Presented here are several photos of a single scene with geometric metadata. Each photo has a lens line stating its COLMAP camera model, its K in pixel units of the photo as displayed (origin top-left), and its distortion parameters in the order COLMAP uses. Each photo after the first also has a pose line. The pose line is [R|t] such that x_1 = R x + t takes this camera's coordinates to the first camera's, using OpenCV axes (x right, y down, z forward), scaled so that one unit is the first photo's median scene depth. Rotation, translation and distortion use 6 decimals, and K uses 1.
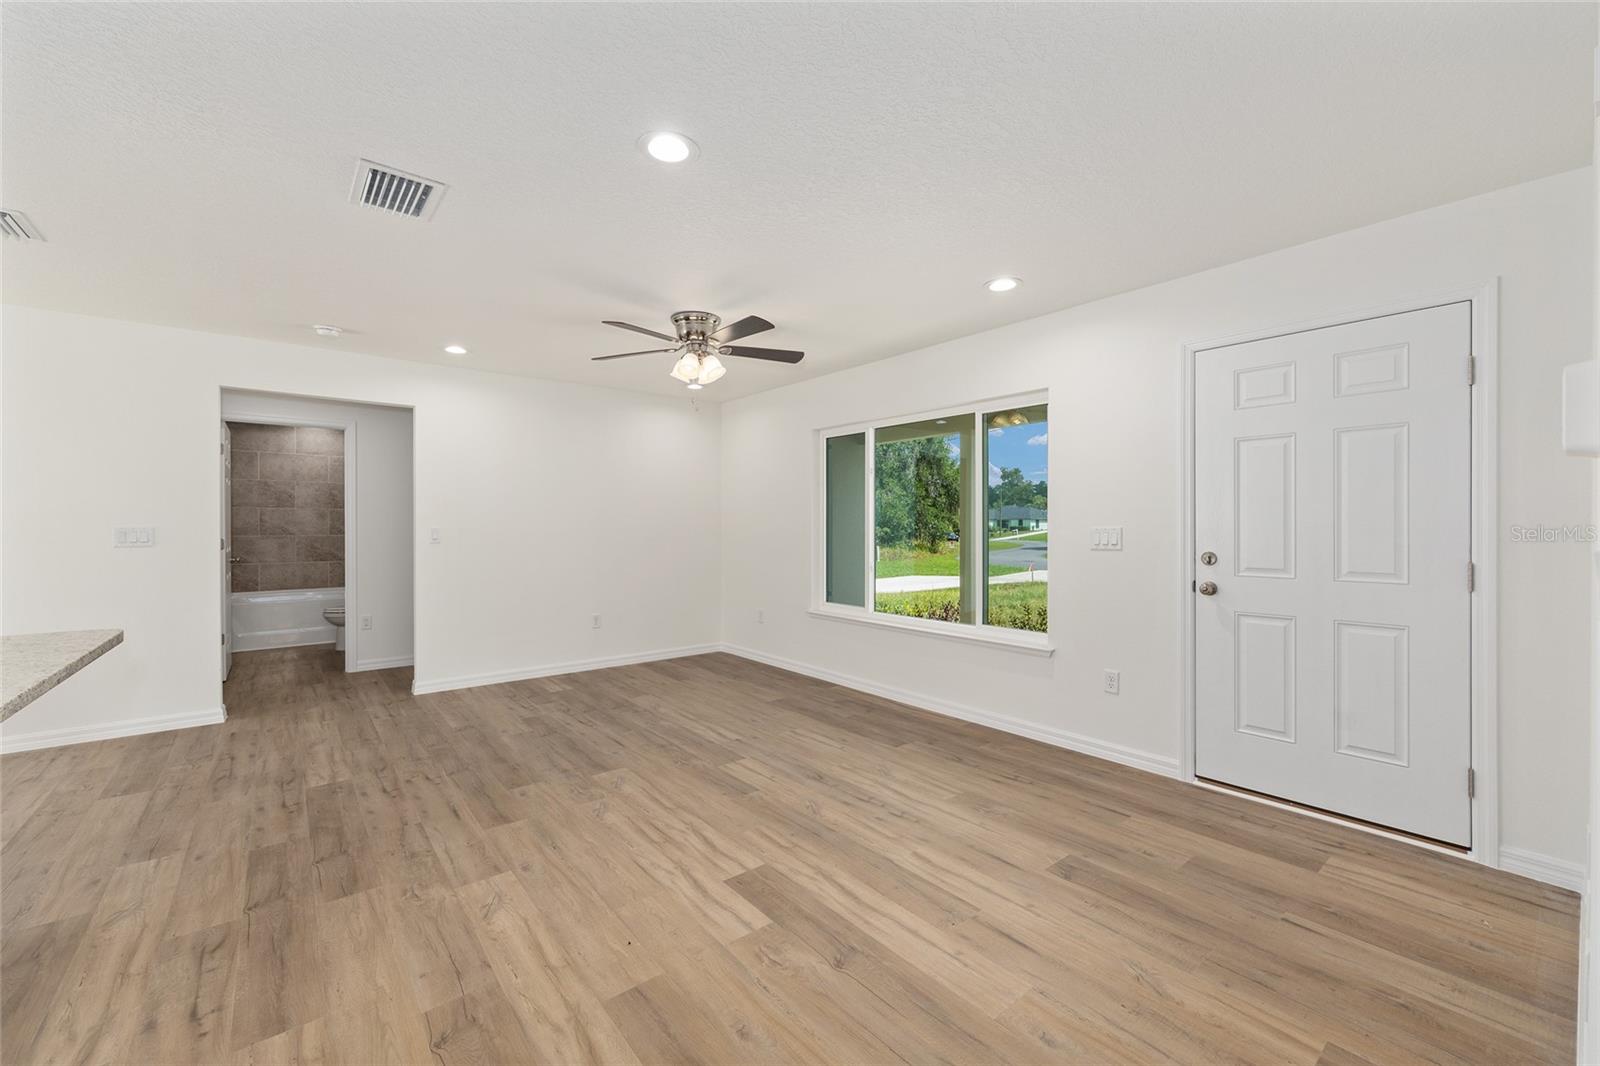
lens RADIAL K [[642.1, 0, 803.3], [0, 642.1, 528.9], [0, 0, 1]] dist [-0.002495, 0.000737]
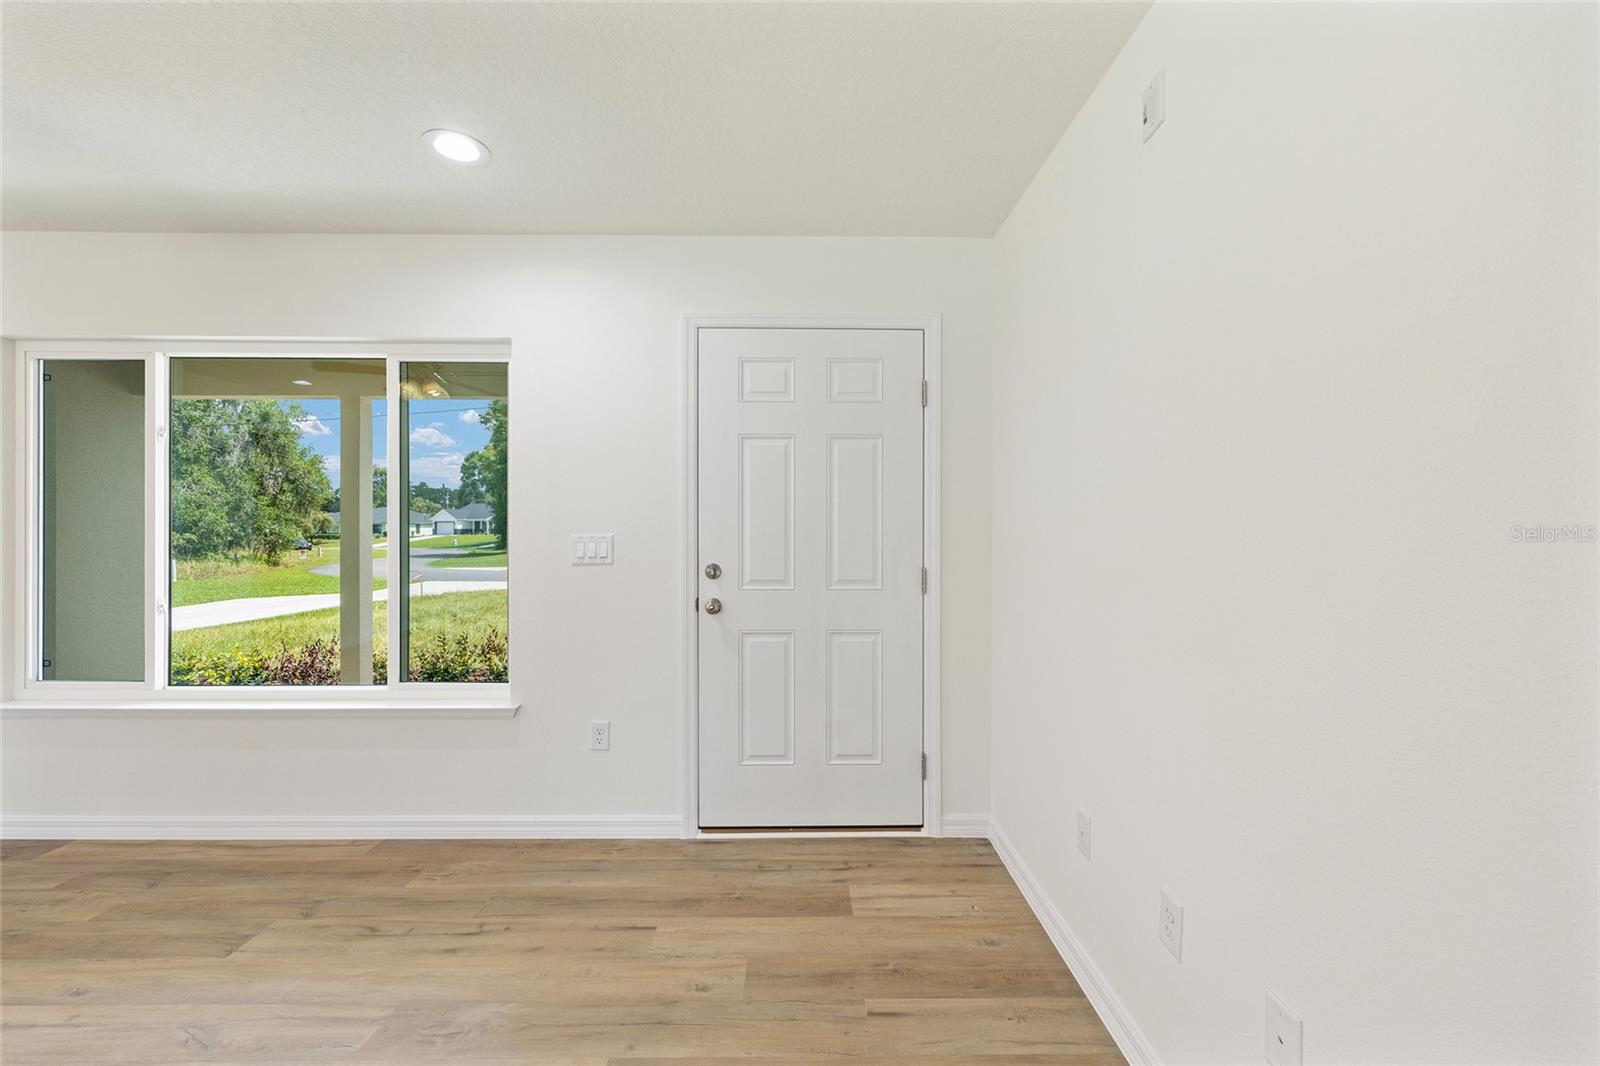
lens RADIAL K [[639.5, 0, 800.0], [0, 639.5, 533.0], [0, 0, 1]] dist [-0.000282, 0.000368]
pose [[0.627815, 0.000525, 0.778362, 0.035055], [0.001136, 0.999998, -0.001591, -0.003420], [-0.778362, 0.001883, 0.627813, 0.346748]]
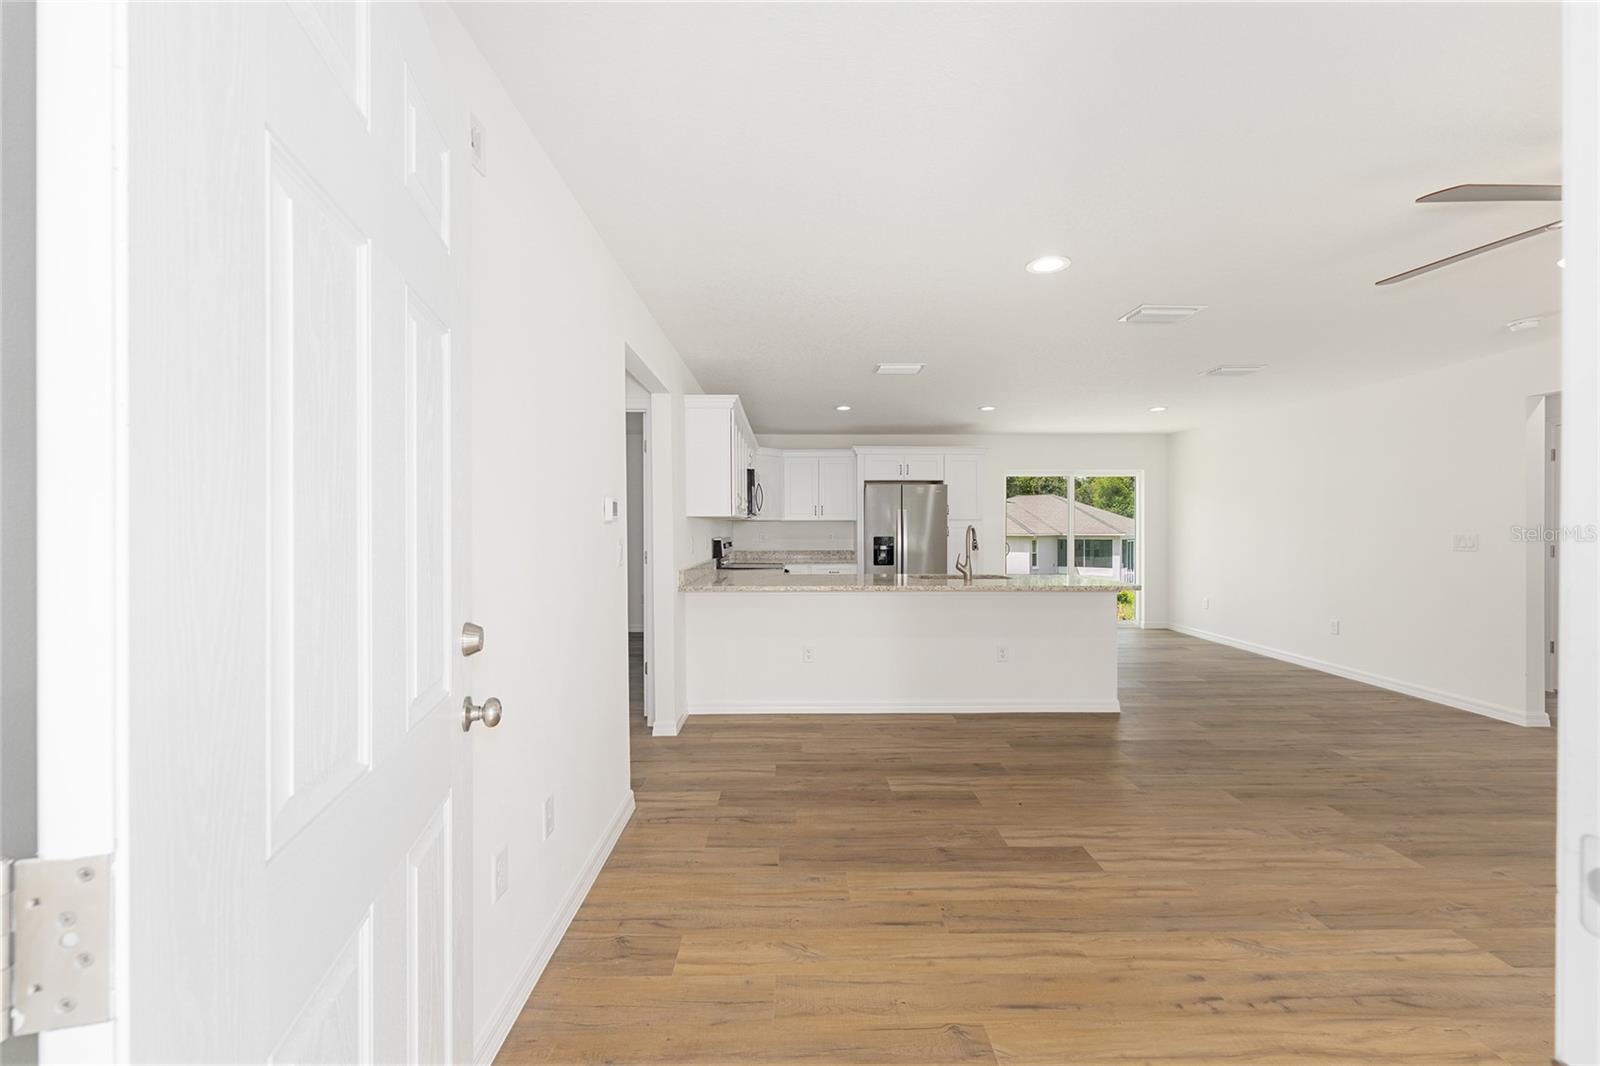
lens RADIAL K [[642.1, 0, 803.3], [0, 642.1, 528.9], [0, 0, 1]] dist [-0.002495, 0.000737]
pose [[-0.619376, 0.004048, -0.785084, 0.762803], [-0.000250, 0.999986, 0.005353, -0.021675], [0.785094, 0.003512, -0.619366, 0.919412]]
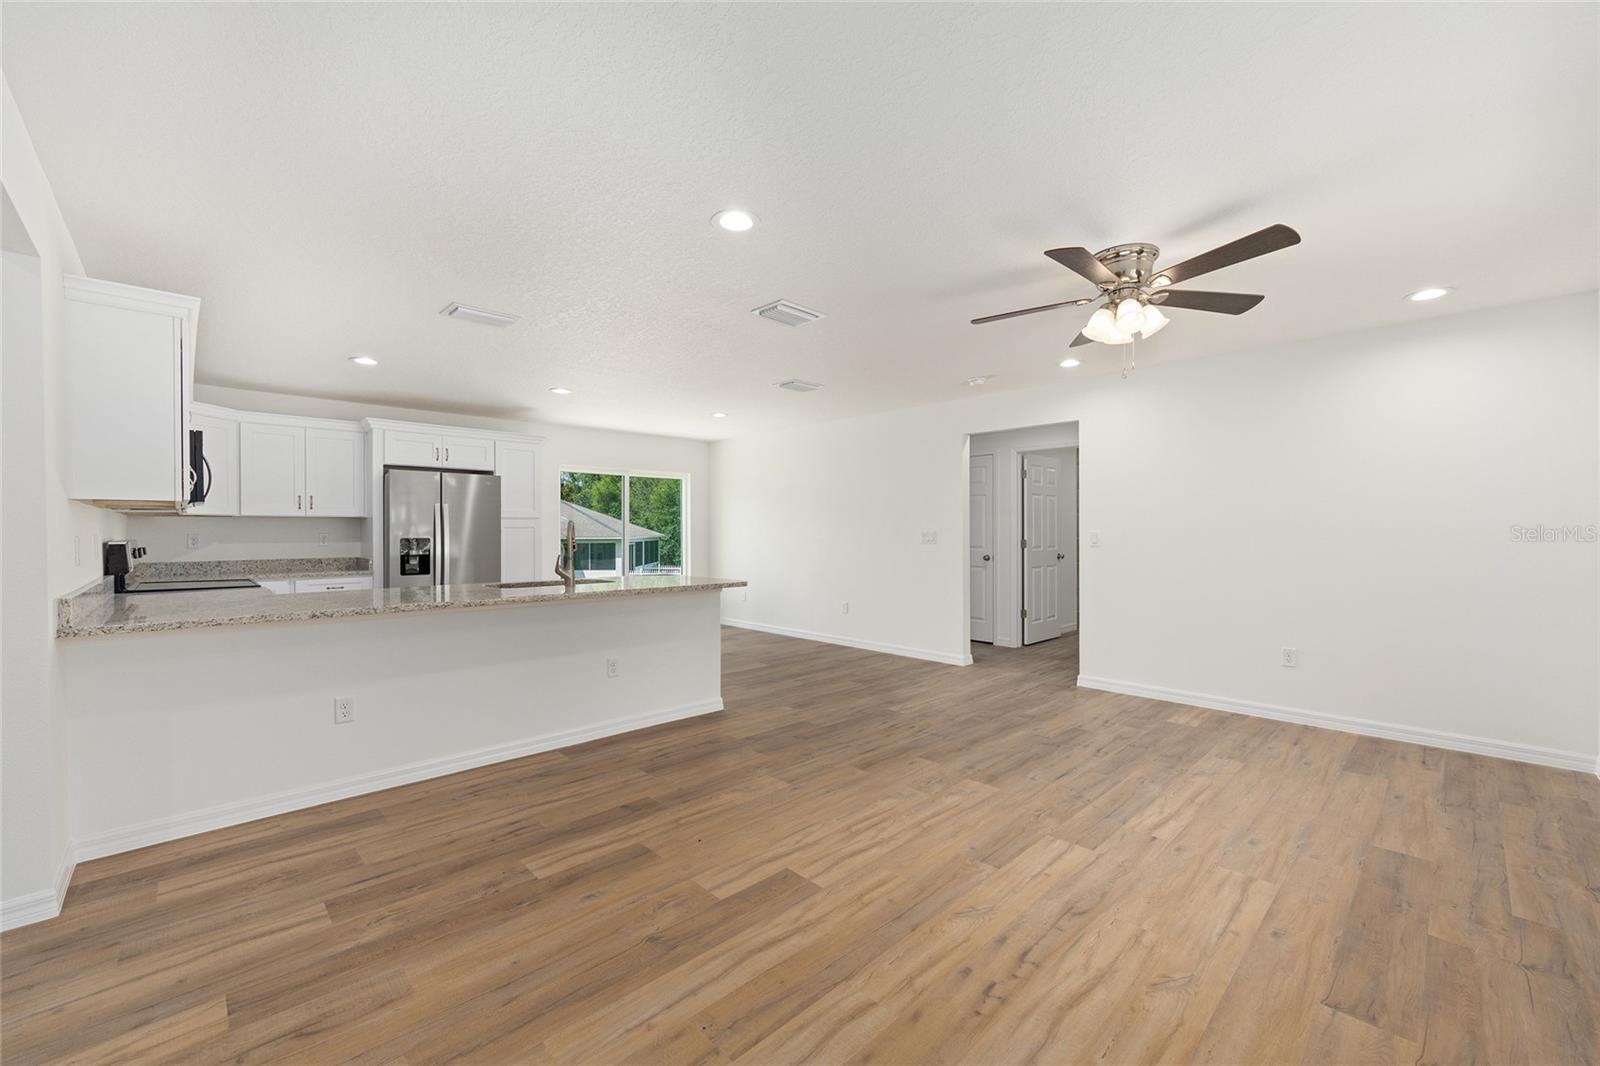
lens RADIAL K [[642.1, 0, 803.3], [0, 642.1, 528.9], [0, 0, 1]] dist [-0.002495, 0.000737]
pose [[0.083160, -0.002634, -0.996533, 0.647525], [-0.001552, 0.999995, -0.002773, -0.004160], [0.996535, 0.001777, 0.083156, 0.653430]]
